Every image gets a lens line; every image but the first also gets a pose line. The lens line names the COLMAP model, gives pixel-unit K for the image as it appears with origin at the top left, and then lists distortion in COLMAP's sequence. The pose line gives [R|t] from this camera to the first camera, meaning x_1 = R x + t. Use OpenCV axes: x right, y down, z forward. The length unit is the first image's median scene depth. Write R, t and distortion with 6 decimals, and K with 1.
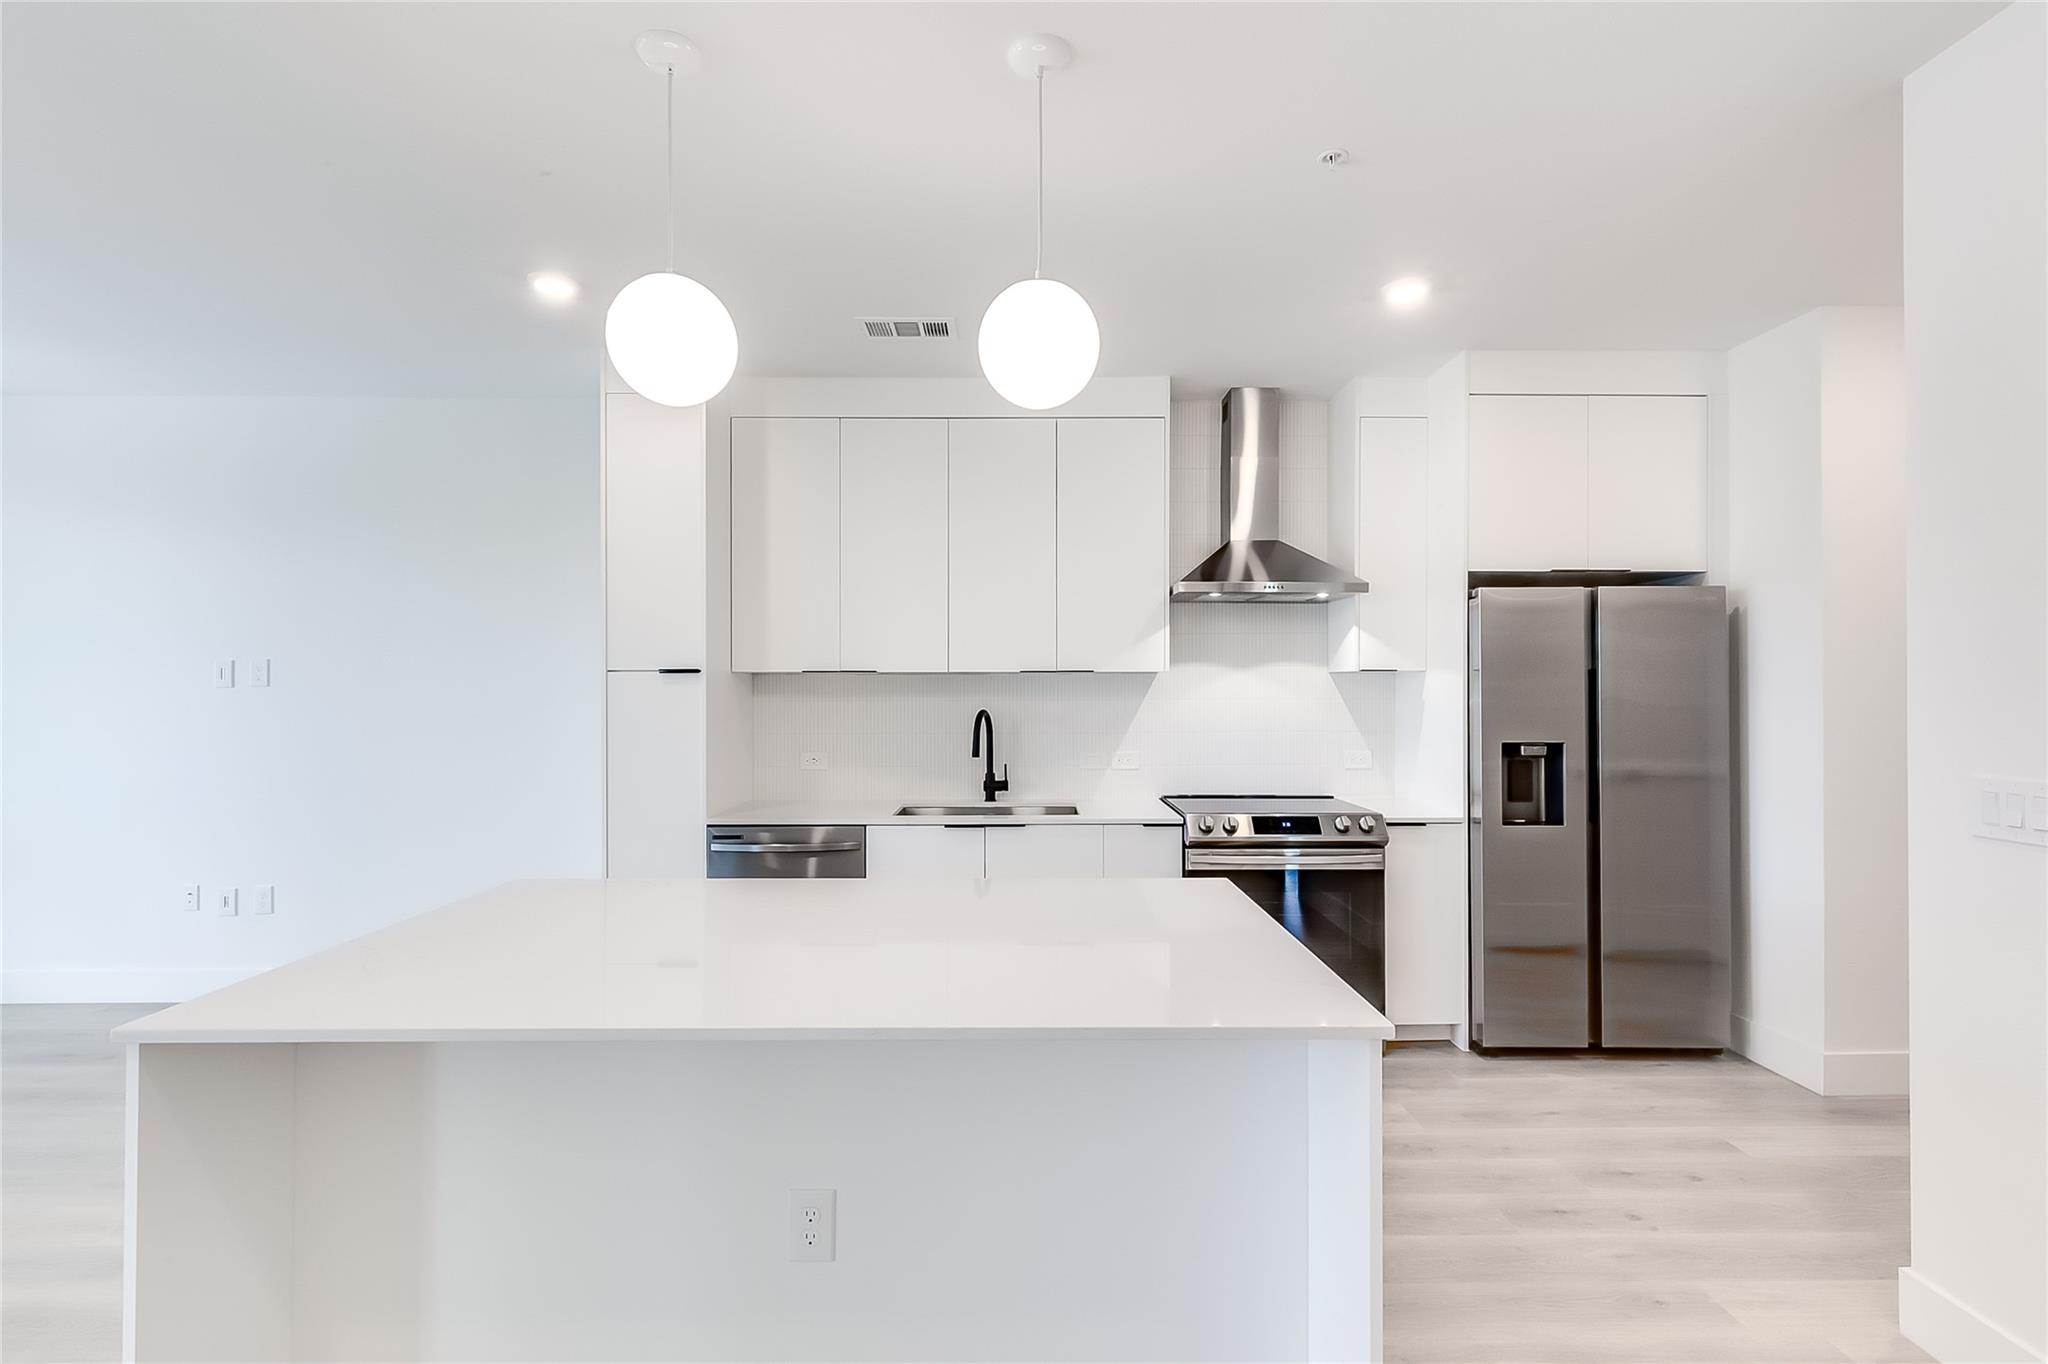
lens RADIAL K [[923.7, 0, 1024.4], [0, 923.7, 681.9], [0, 0, 1]] dist [0.008928, -0.003775]
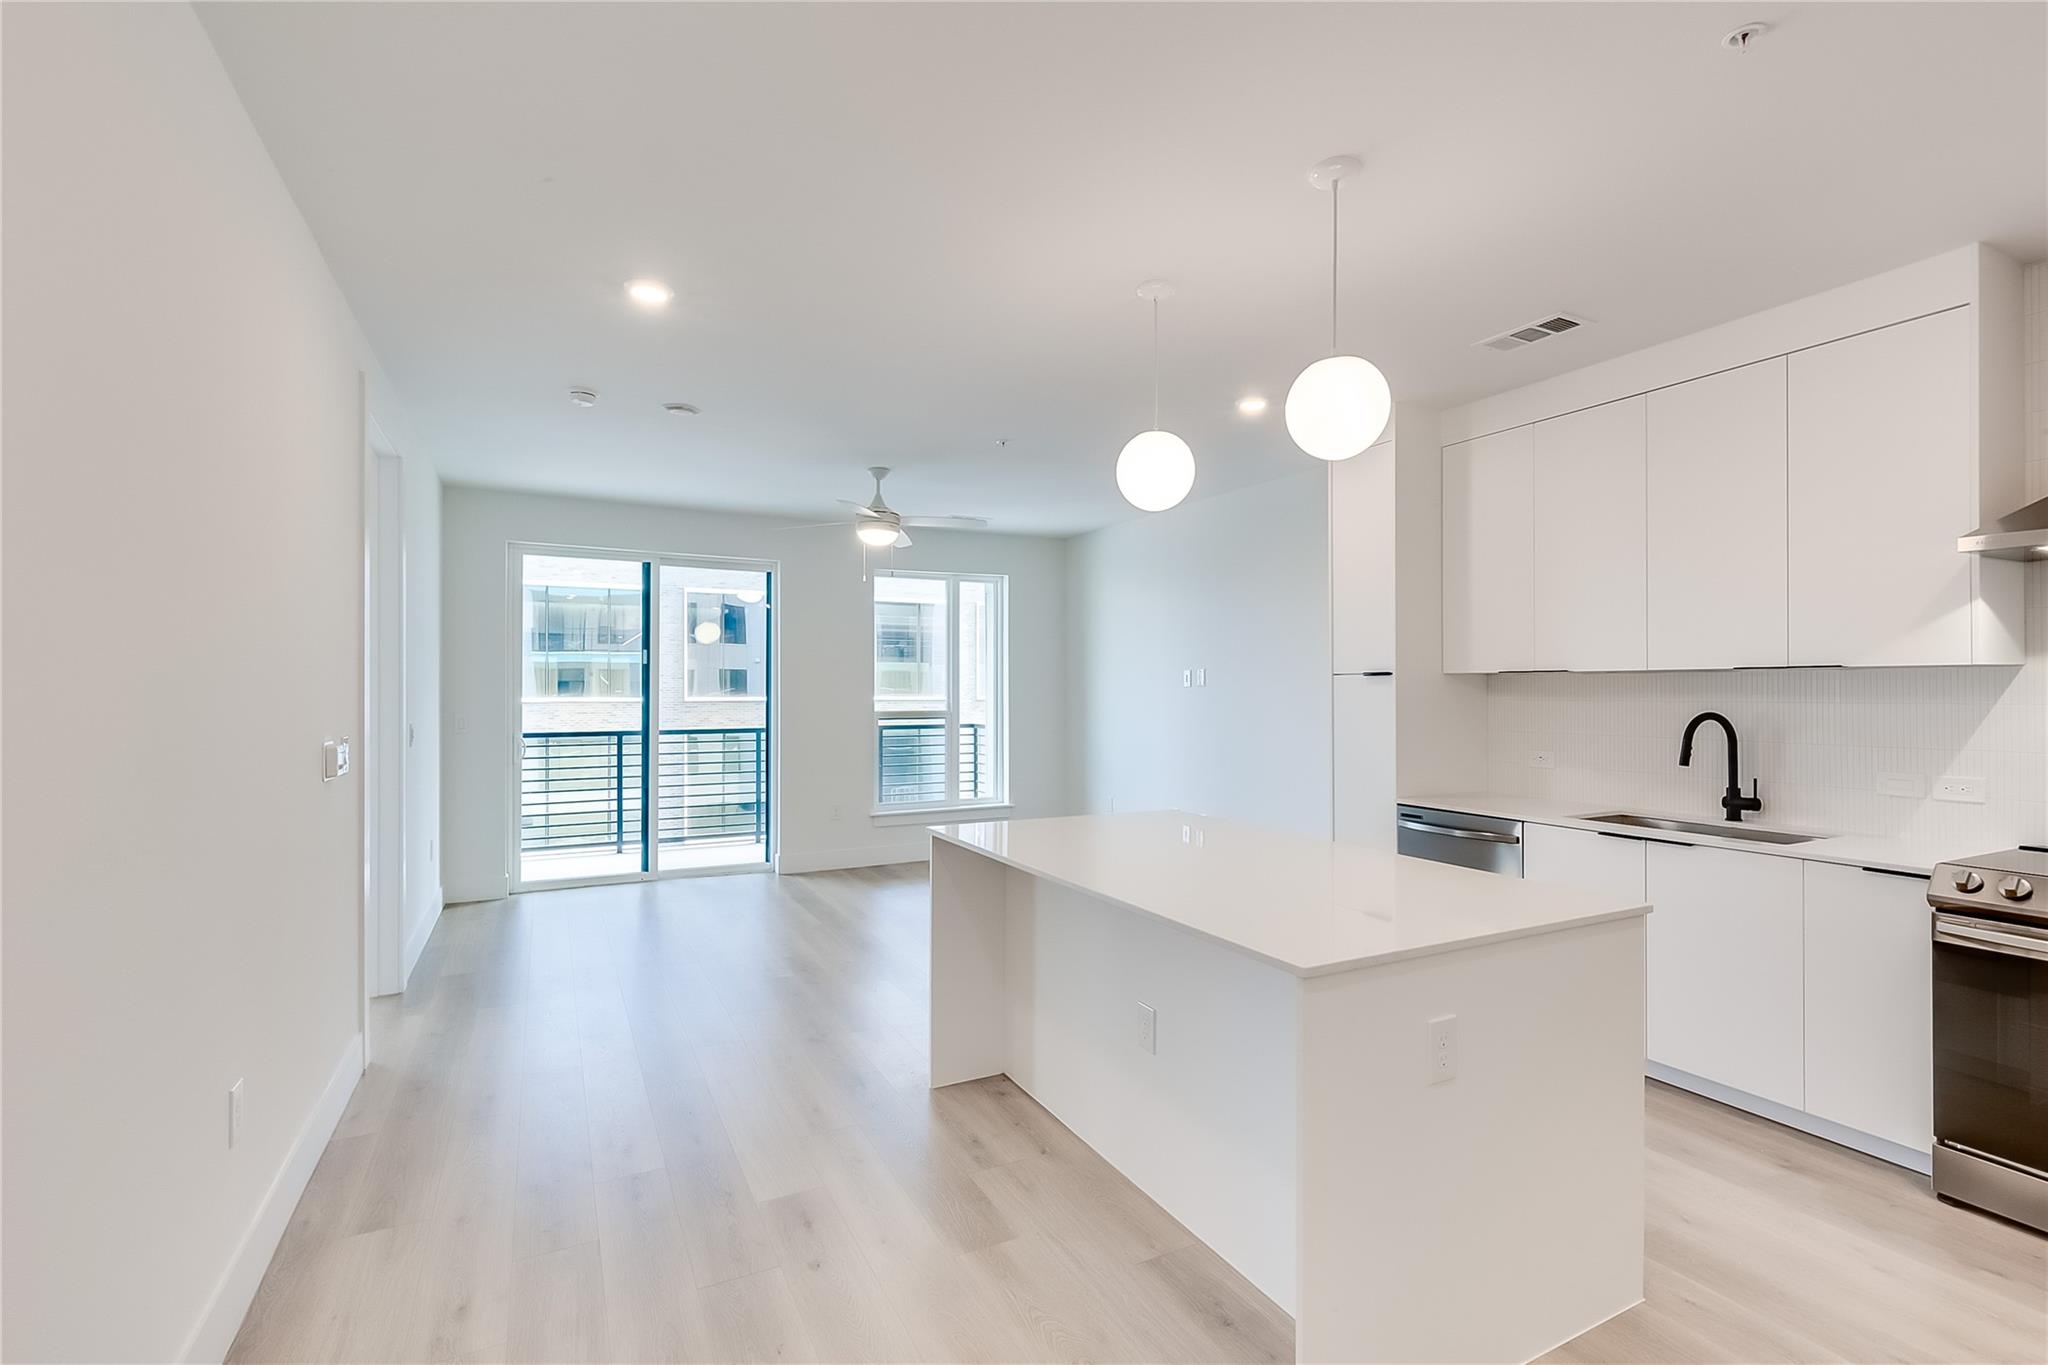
lens RADIAL K [[923.7, 0, 1029.9], [0, 923.7, 686.3], [0, 0, 1]] dist [0.008928, -0.003775]
pose [[0.456337, -0.000905, -0.889807, 0.449723], [0.007169, 0.999971, 0.002660, -0.001537], [0.889778, -0.007593, 0.456330, 0.039283]]
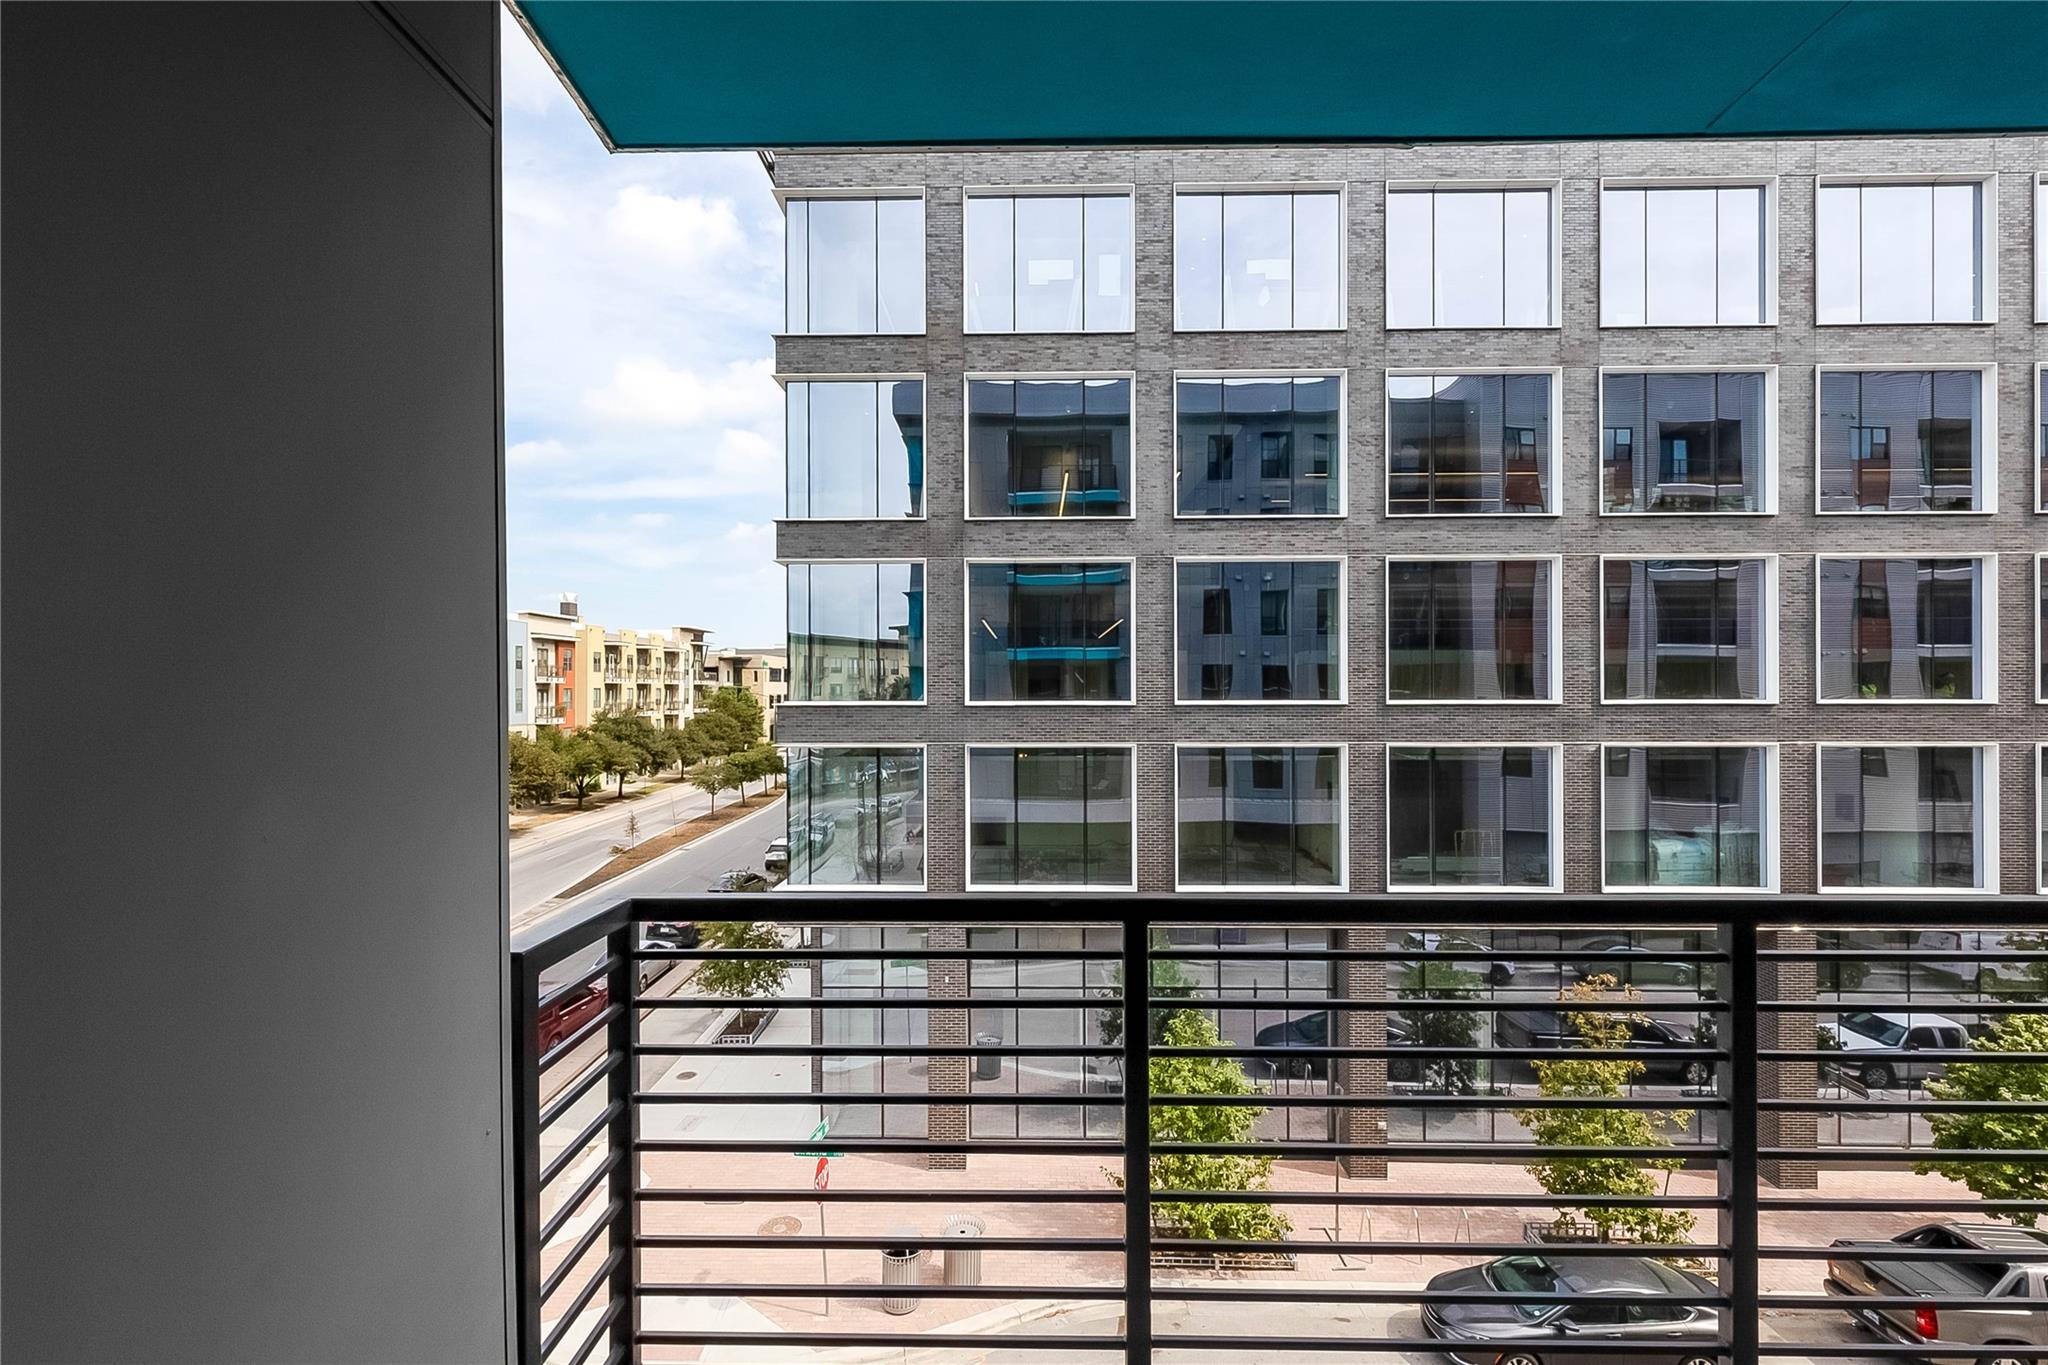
lens RADIAL K [[938.6, 0, 1019.1], [0, 938.6, 681.9], [0, 0, 1]] dist [0.017690, -0.002701]
pose [[-0.021649, -0.004624, -0.999755, -1.412150], [0.011767, 0.999919, -0.004880, -0.010097], [0.999696, -0.011870, -0.021592, 0.122060]]
